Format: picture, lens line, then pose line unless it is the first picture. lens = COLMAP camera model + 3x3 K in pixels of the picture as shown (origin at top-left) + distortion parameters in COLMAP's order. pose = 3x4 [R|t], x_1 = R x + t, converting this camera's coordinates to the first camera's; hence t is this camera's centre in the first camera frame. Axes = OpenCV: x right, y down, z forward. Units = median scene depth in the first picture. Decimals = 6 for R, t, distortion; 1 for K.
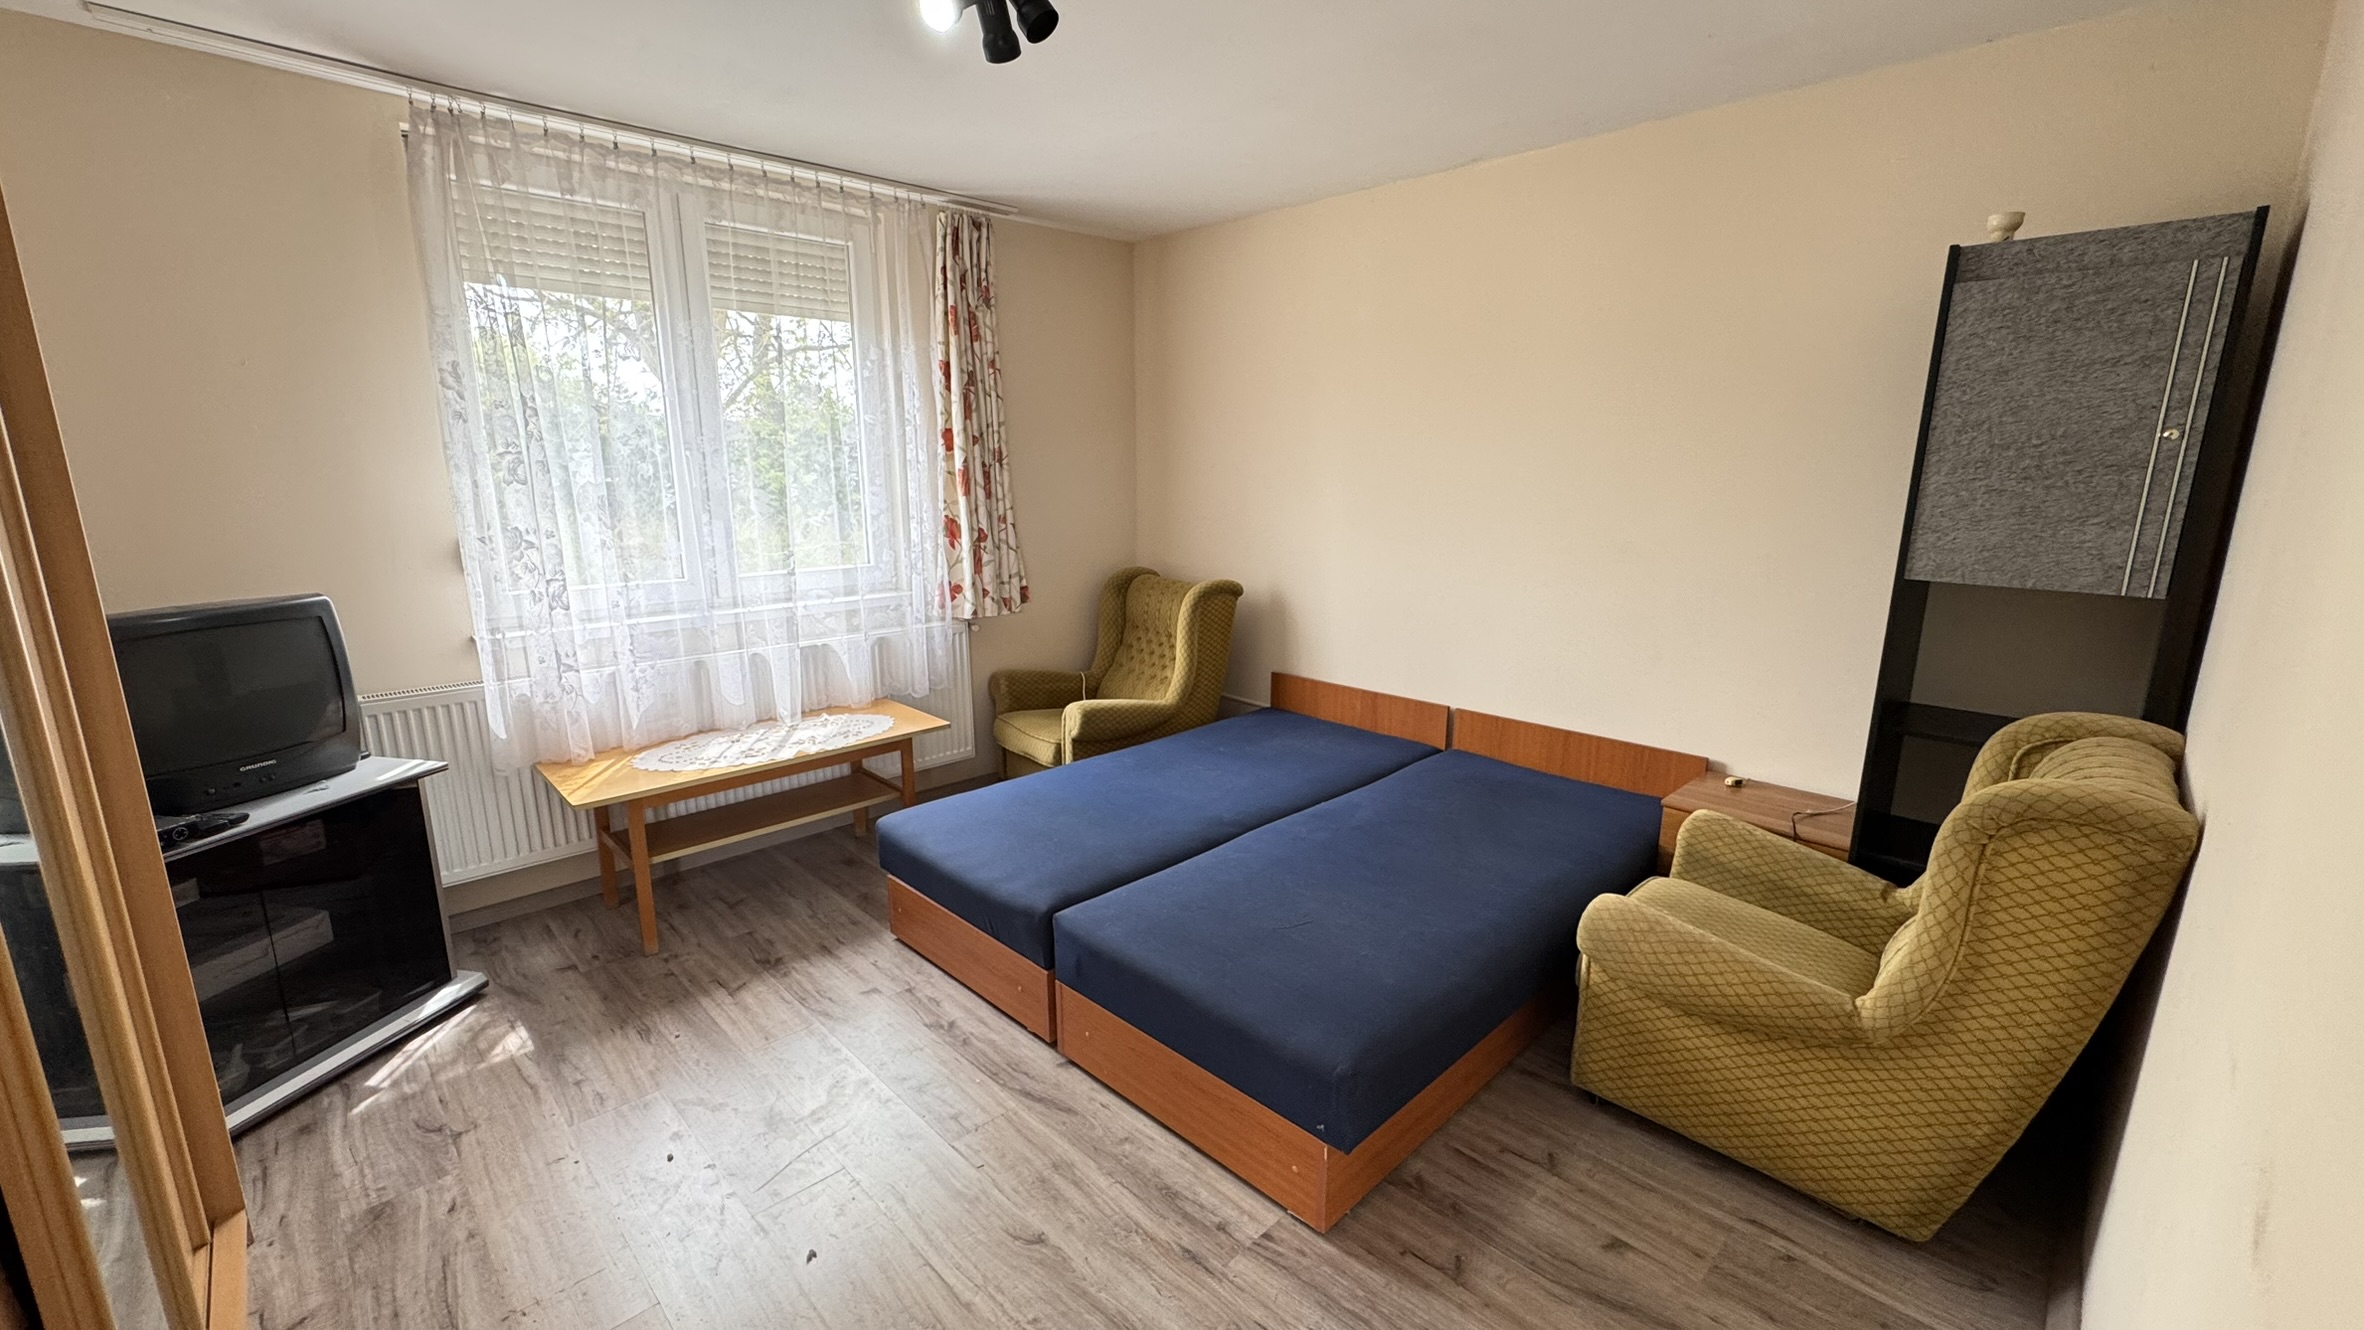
lens RADIAL K [[939.4, 0, 1177.8], [0, 939.4, 664.6], [0, 0, 1]] dist [-0.007025, 0.000163]
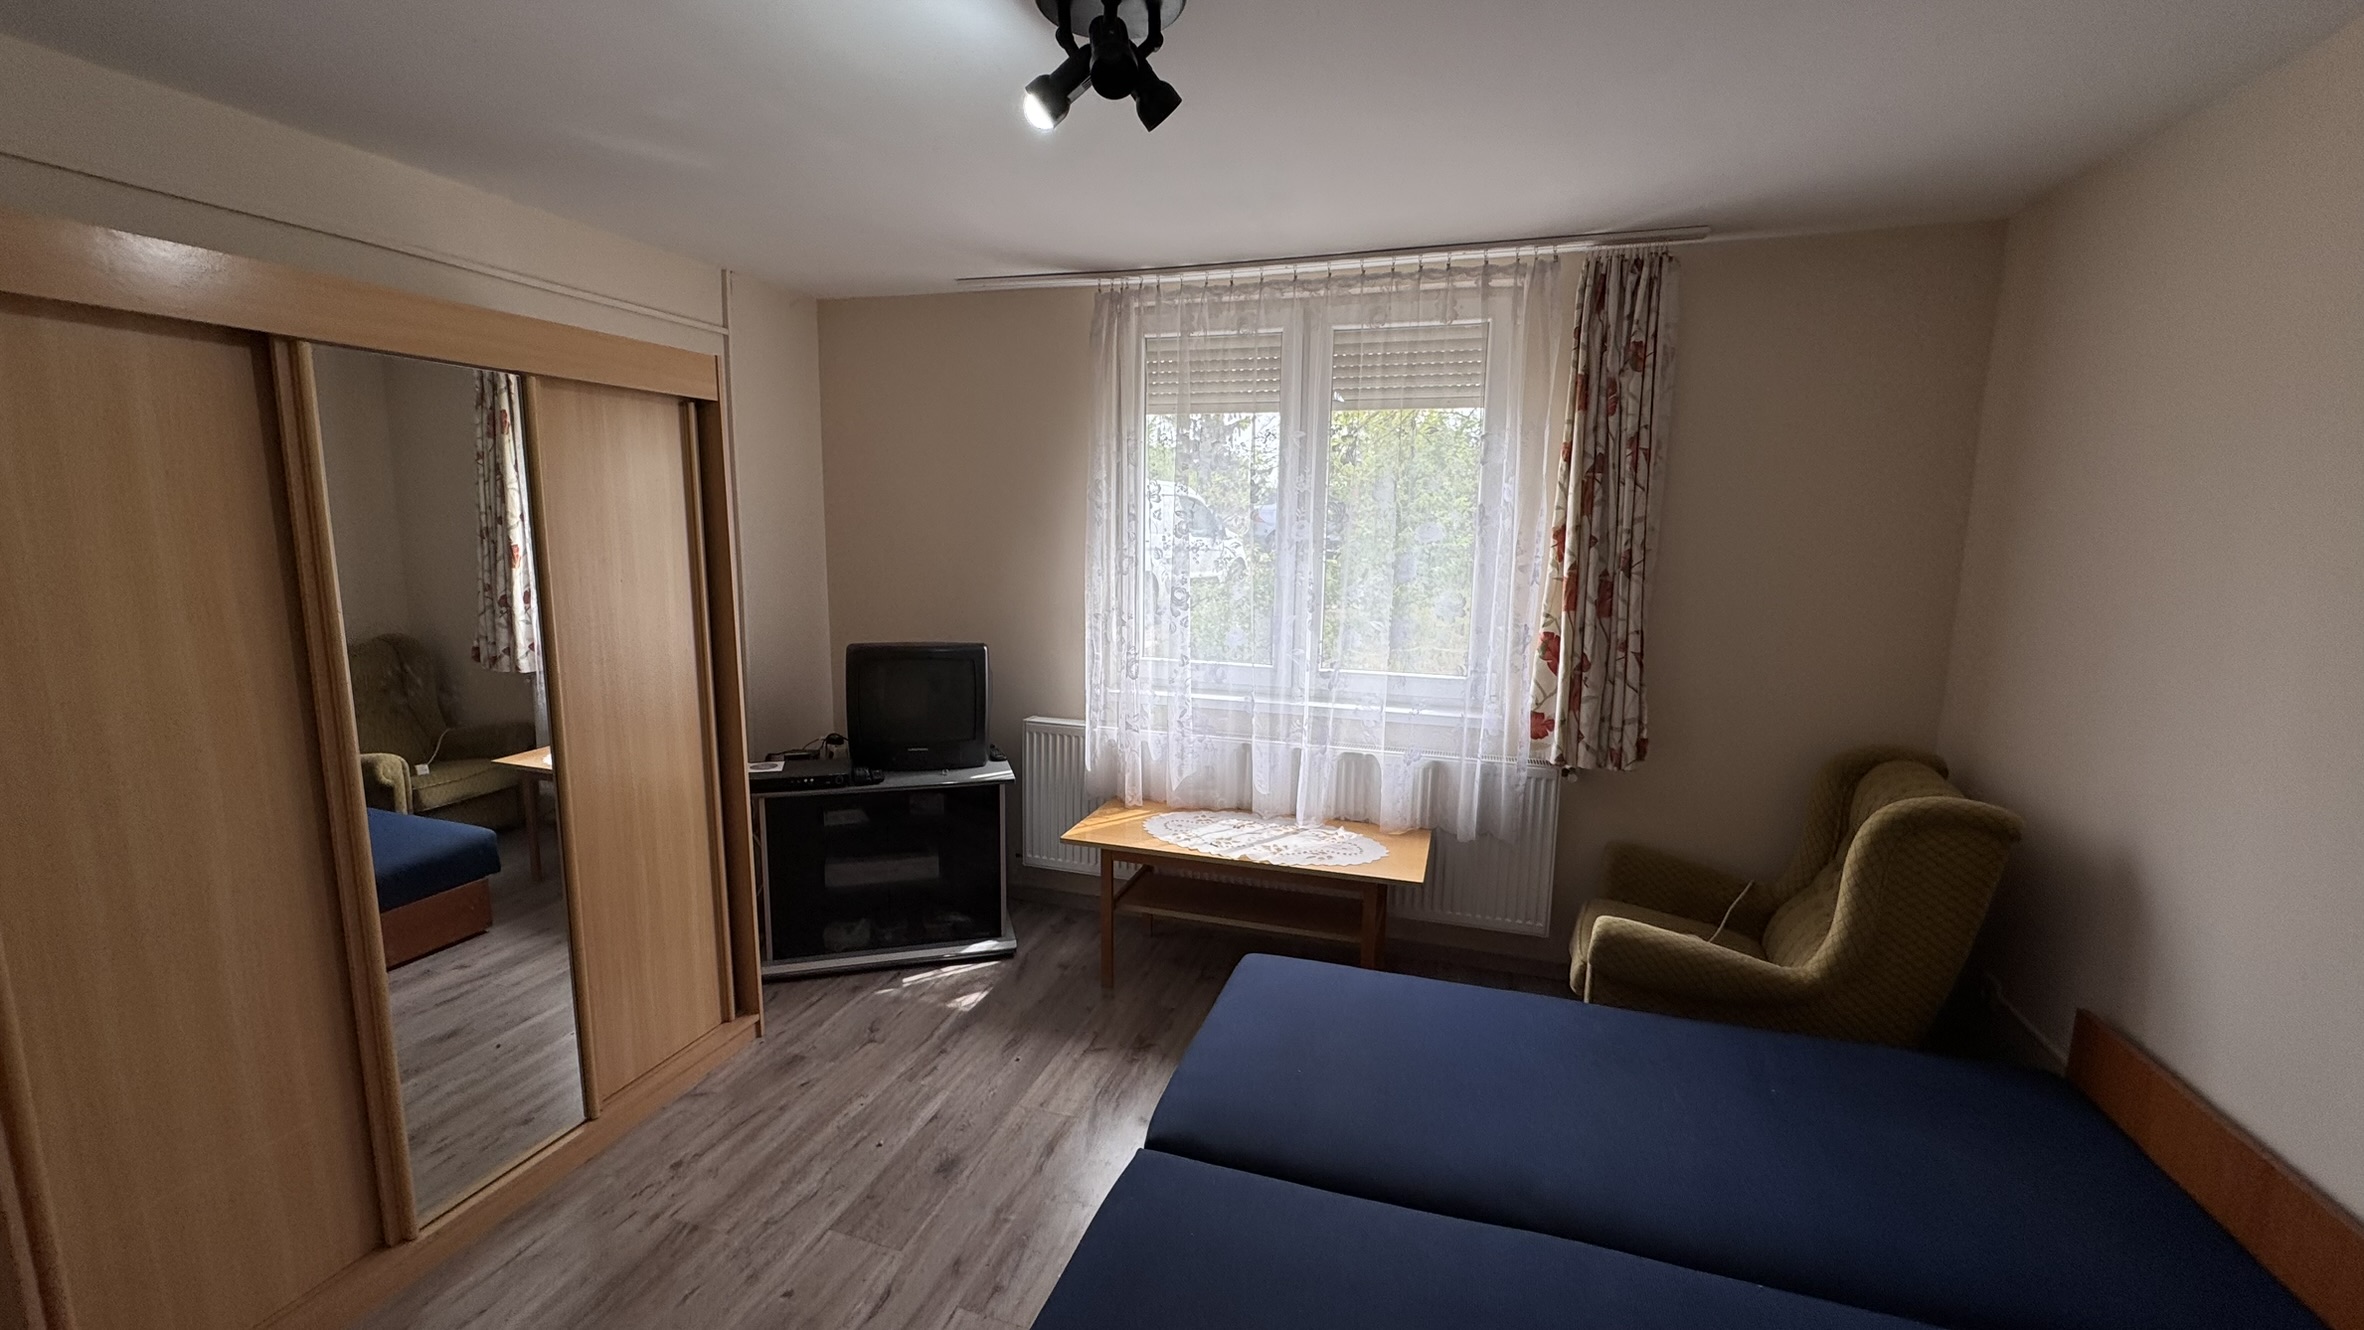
lens RADIAL K [[939.4, 0, 1187.0], [0, 939.4, 667.5], [0, 0, 1]] dist [-0.007025, 0.000163]
pose [[0.466336, 0.141534, -0.873212, 0.384169], [-0.200259, 0.978382, 0.051633, -0.133908], [0.861642, 0.150790, 0.484598, 0.428424]]
